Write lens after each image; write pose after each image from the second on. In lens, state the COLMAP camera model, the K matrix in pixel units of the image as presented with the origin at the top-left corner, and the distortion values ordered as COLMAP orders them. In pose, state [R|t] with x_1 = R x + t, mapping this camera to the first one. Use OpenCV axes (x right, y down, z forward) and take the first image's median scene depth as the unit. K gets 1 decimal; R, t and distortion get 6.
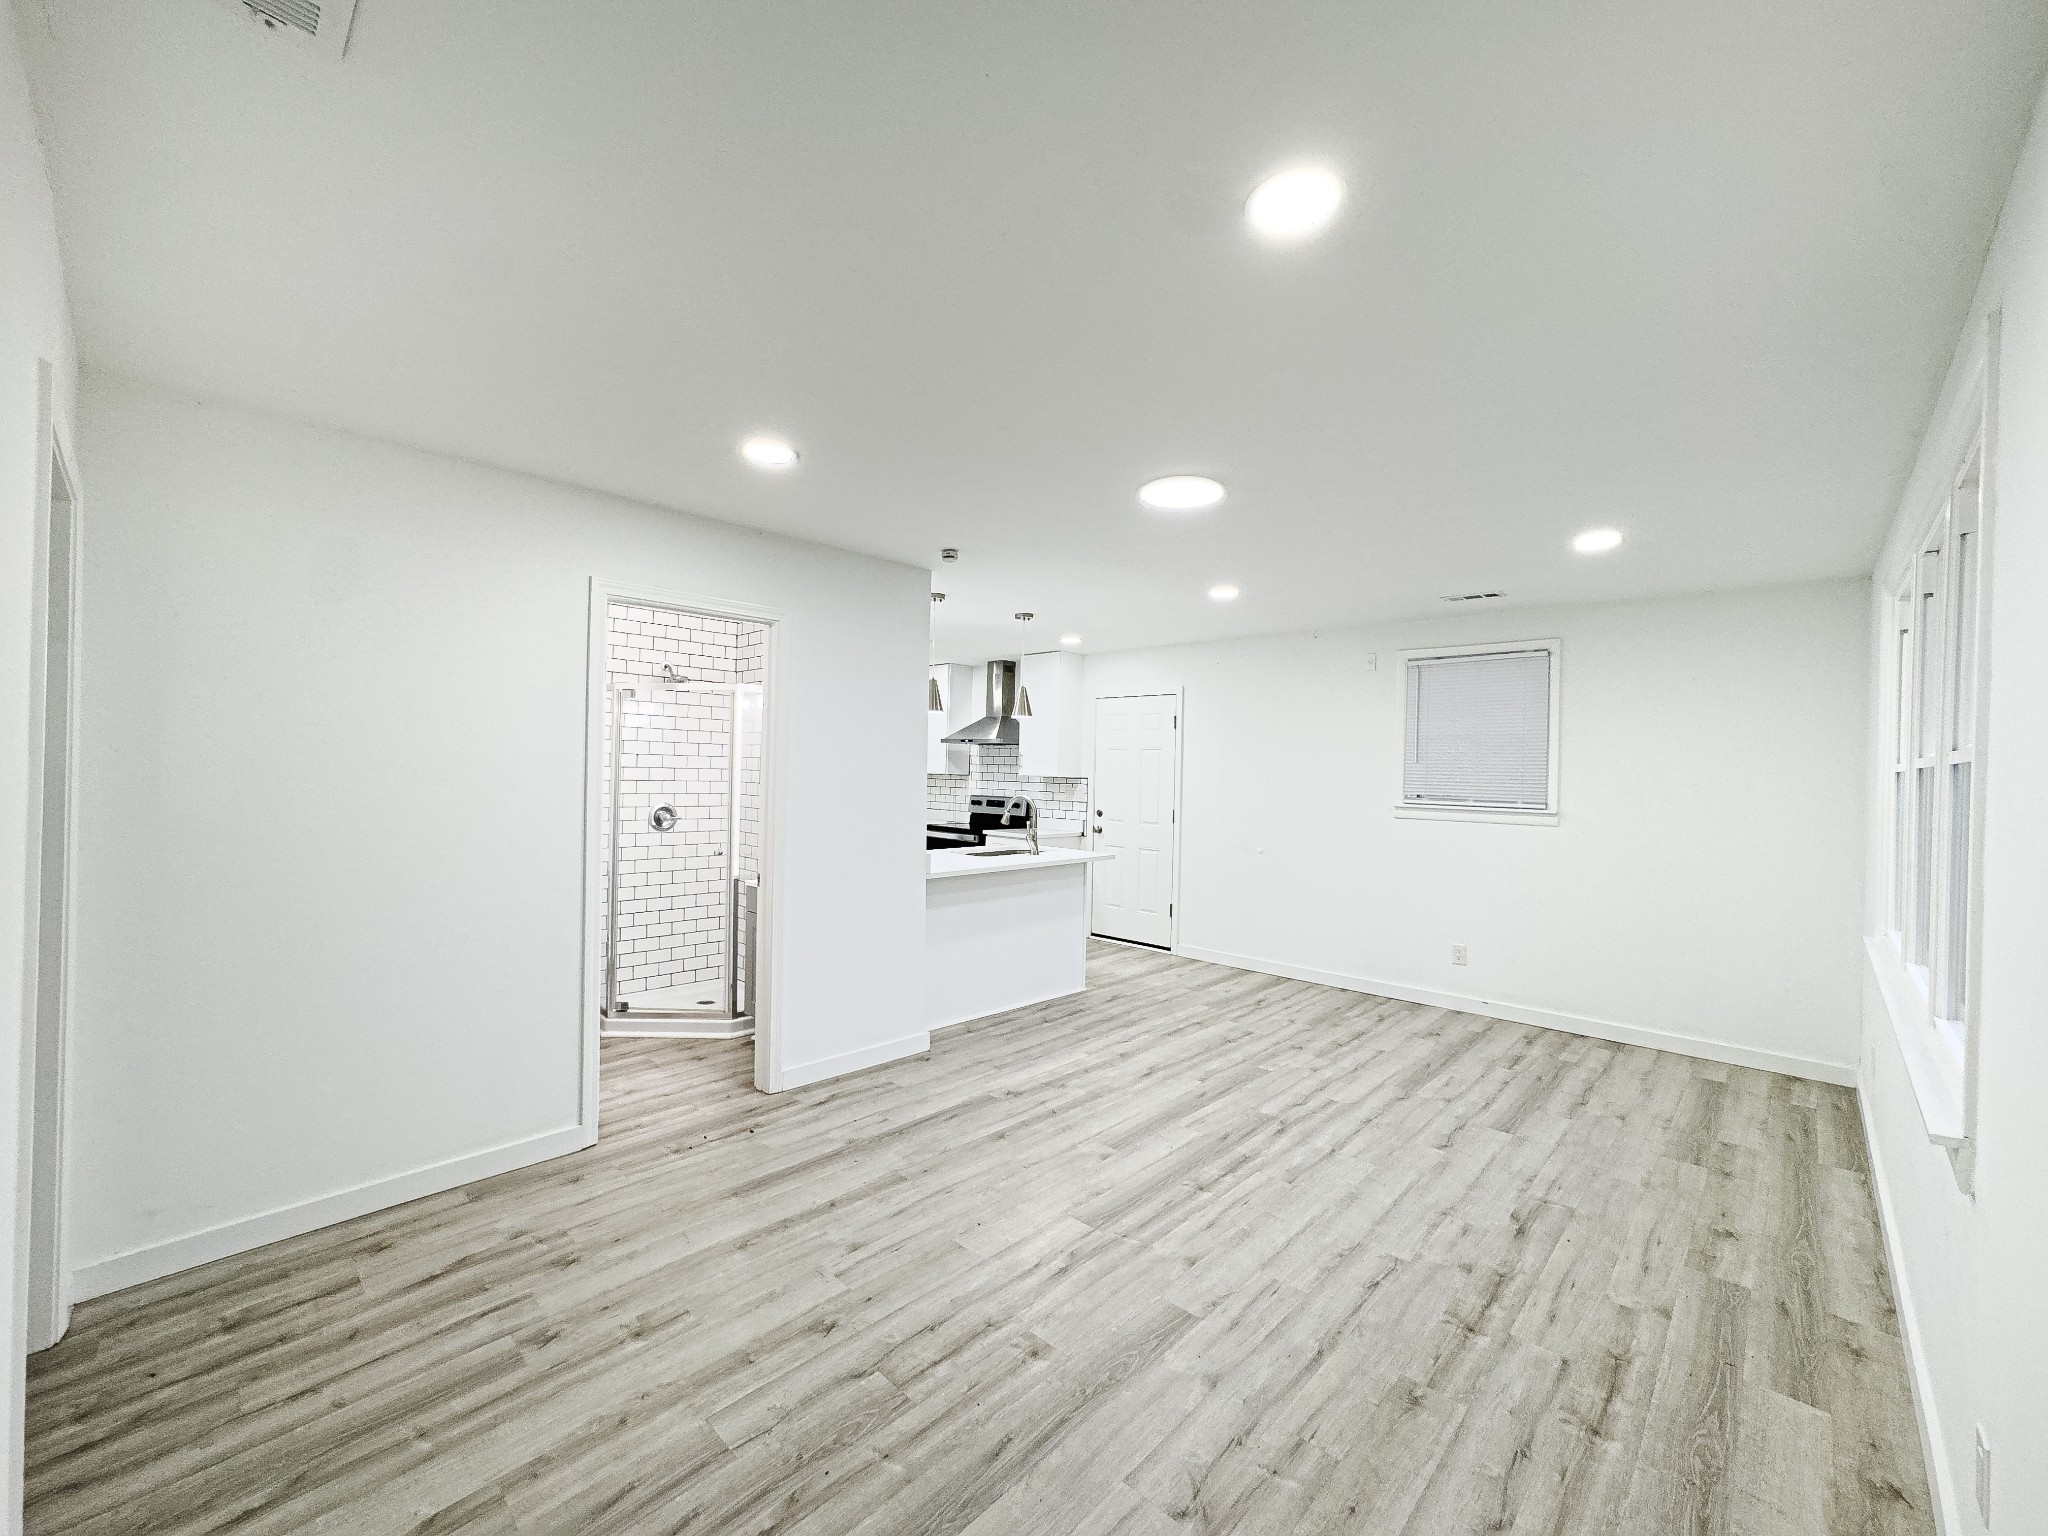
lens RADIAL K [[826.4, 0, 1016.0], [0, 826.4, 762.9], [0, 0, 1]] dist [-0.003064, 0.000025]
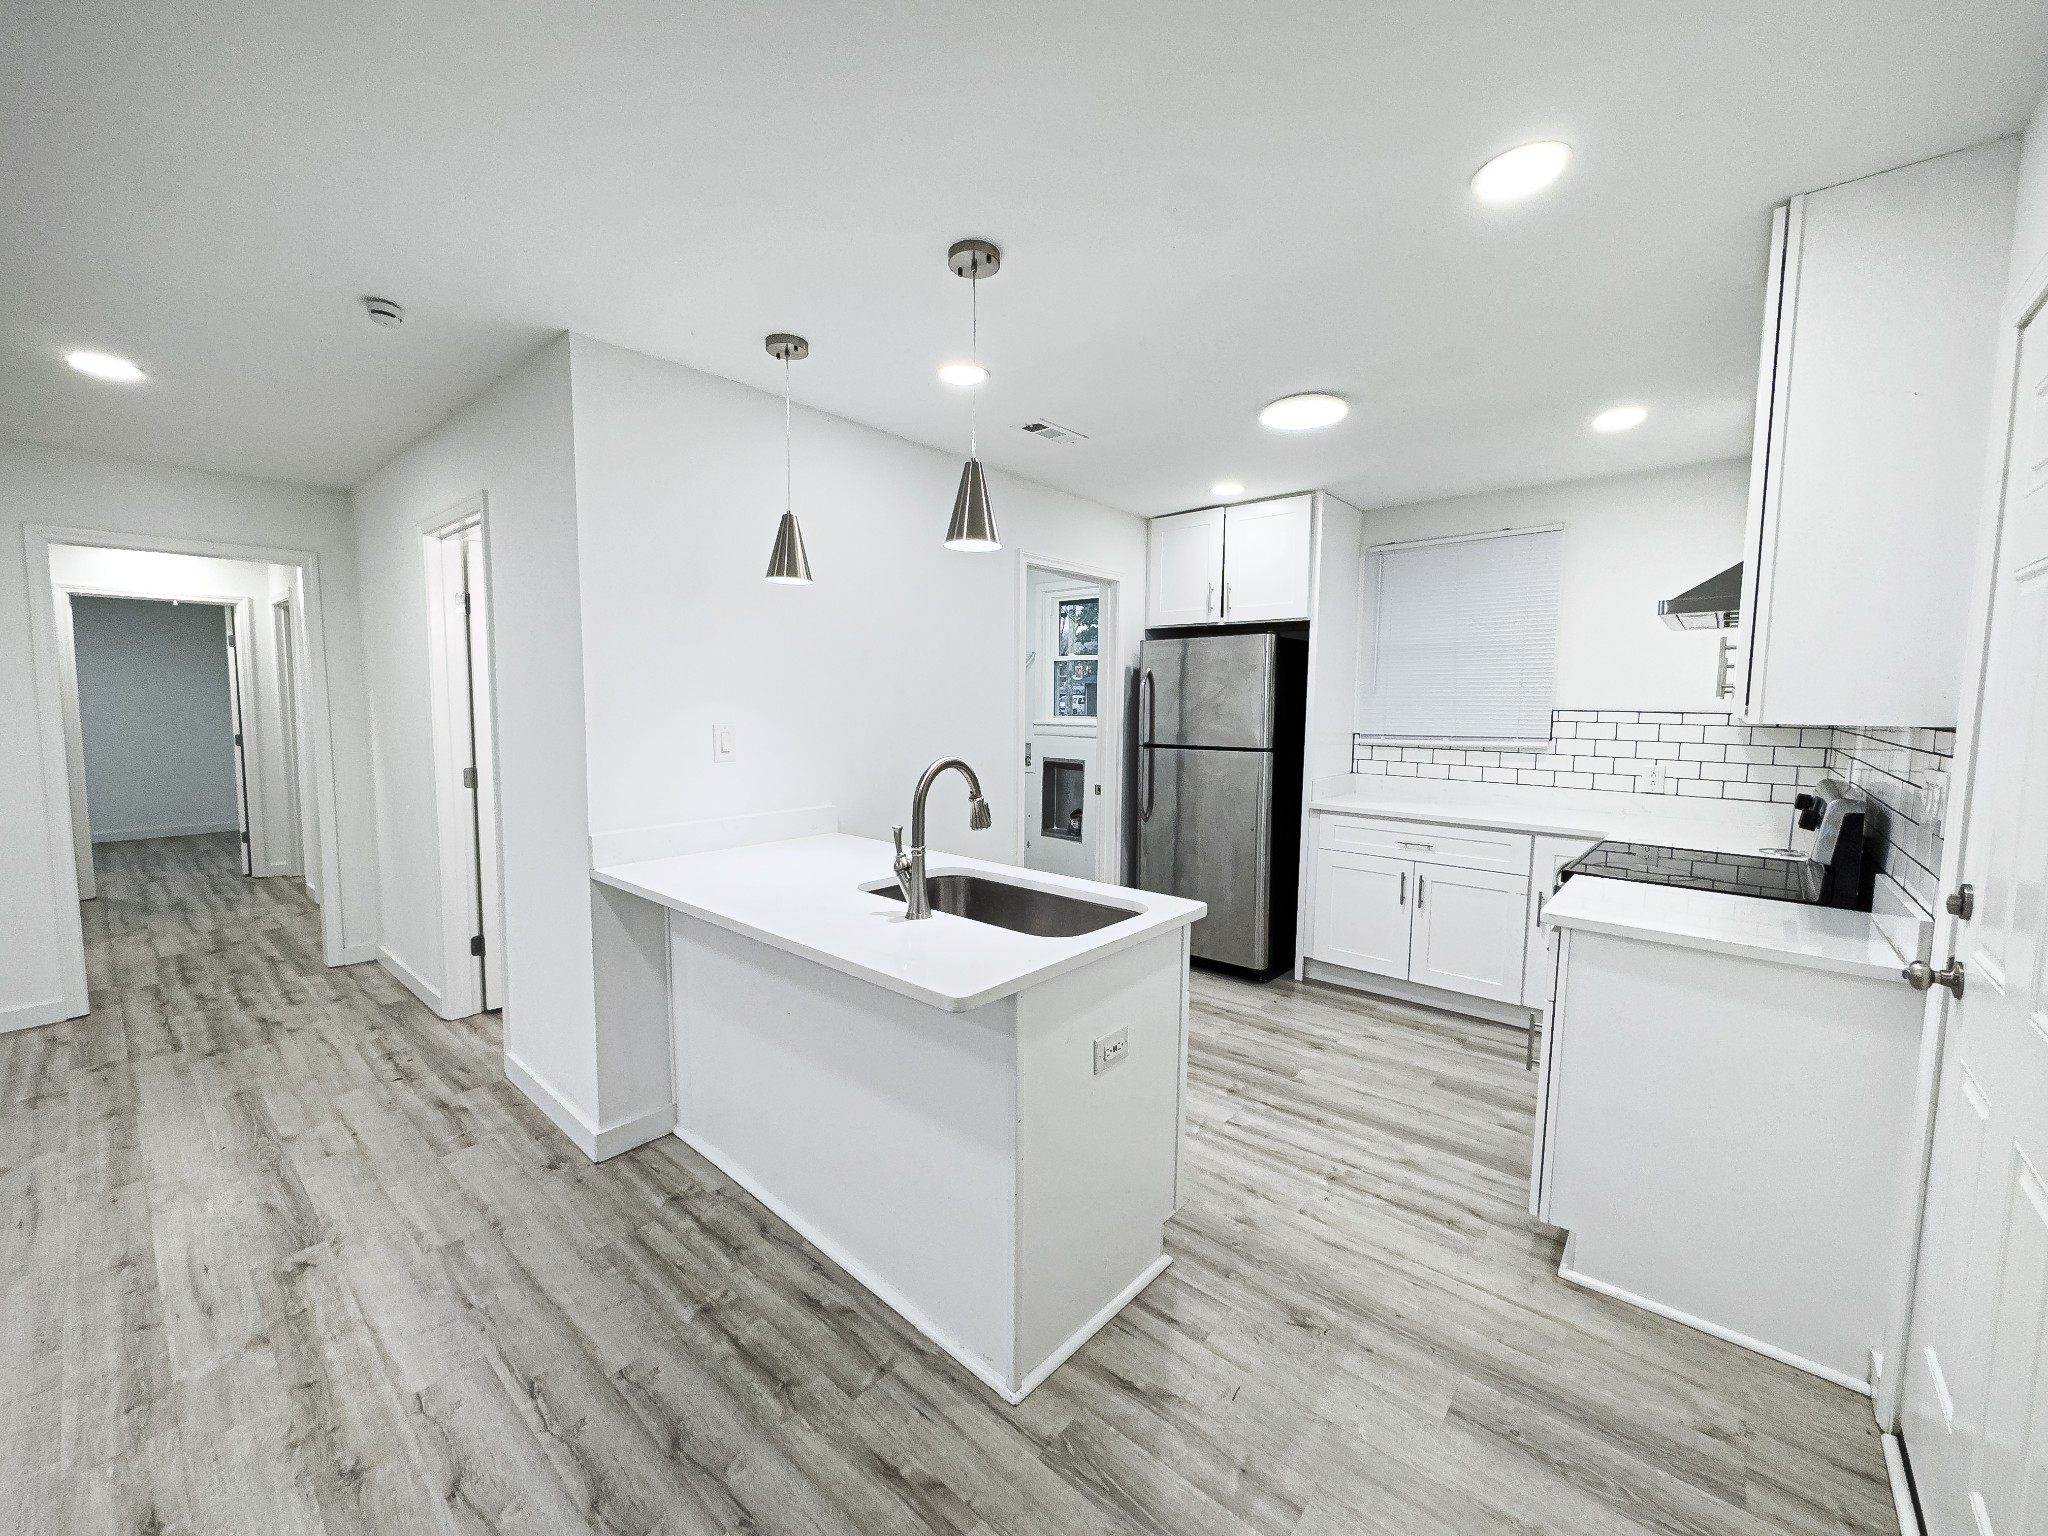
lens RADIAL K [[826.4, 0, 1036.3], [0, 826.4, 774.6], [0, 0, 1]] dist [-0.003064, 0.000025]
pose [[0.062415, 0.068836, -0.995674, 0.283202], [-0.003610, 0.997628, 0.068745, 0.018484], [0.998044, -0.000696, 0.062516, 0.756208]]
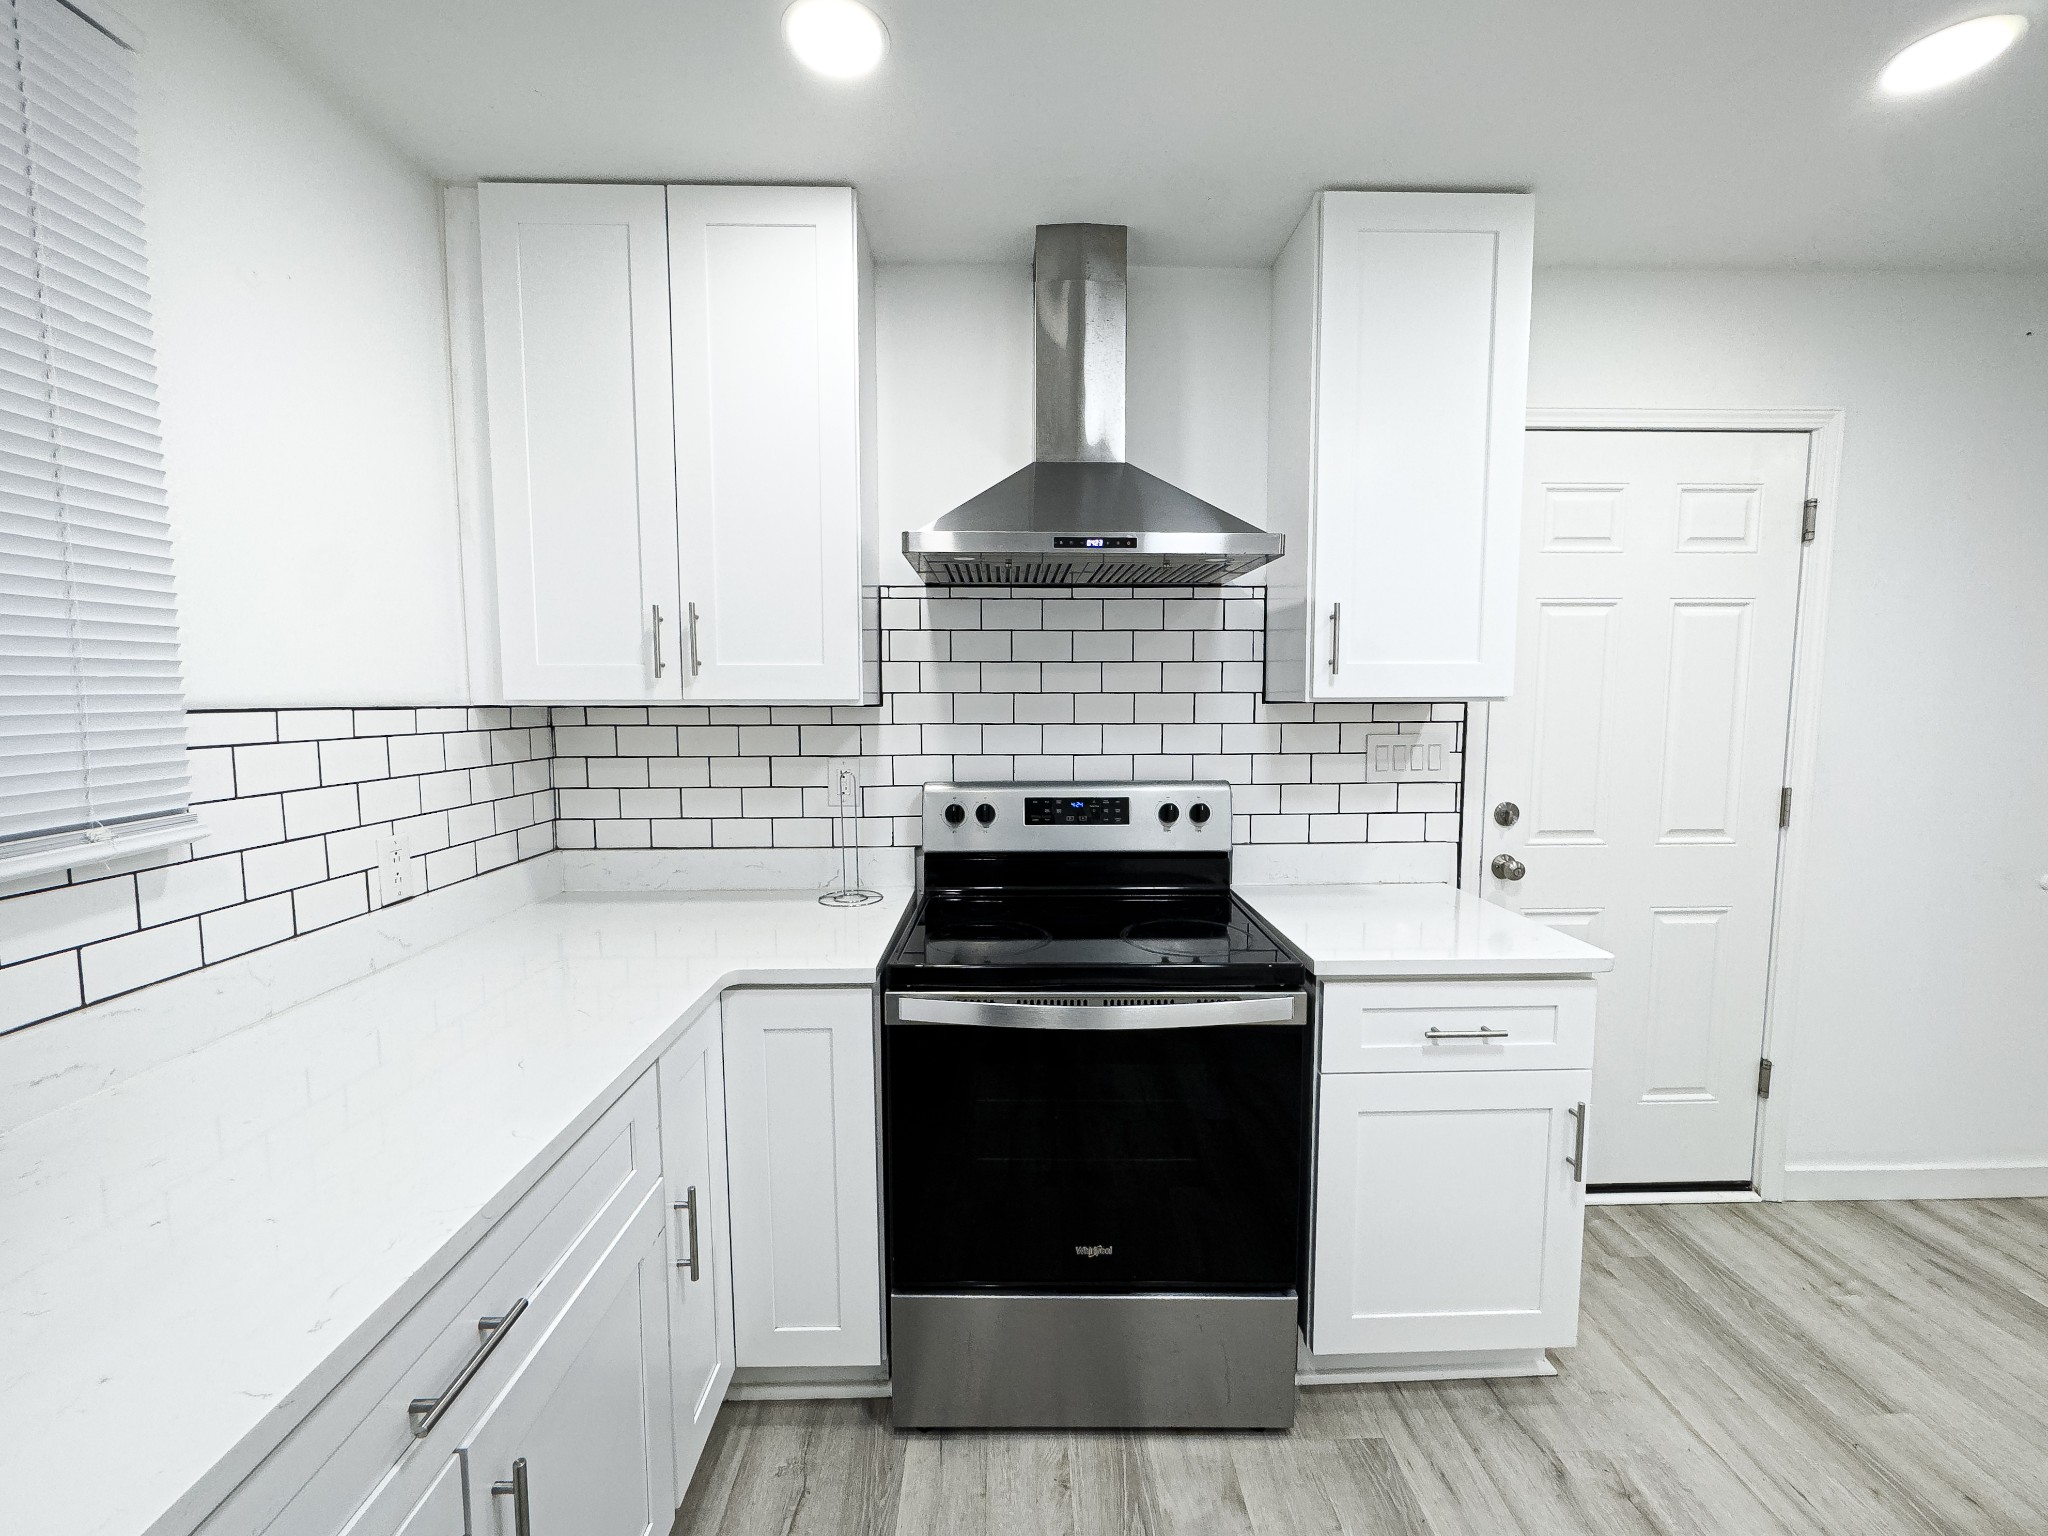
lens RADIAL K [[826.4, 0, 1025.6], [0, 826.4, 771.7], [0, 0, 1]] dist [-0.003064, 0.000025]
pose [[0.711082, -0.088864, 0.697470, -0.235847], [0.014621, 0.993635, 0.111692, 0.008489], [-0.702957, -0.069225, 0.707856, 0.905322]]
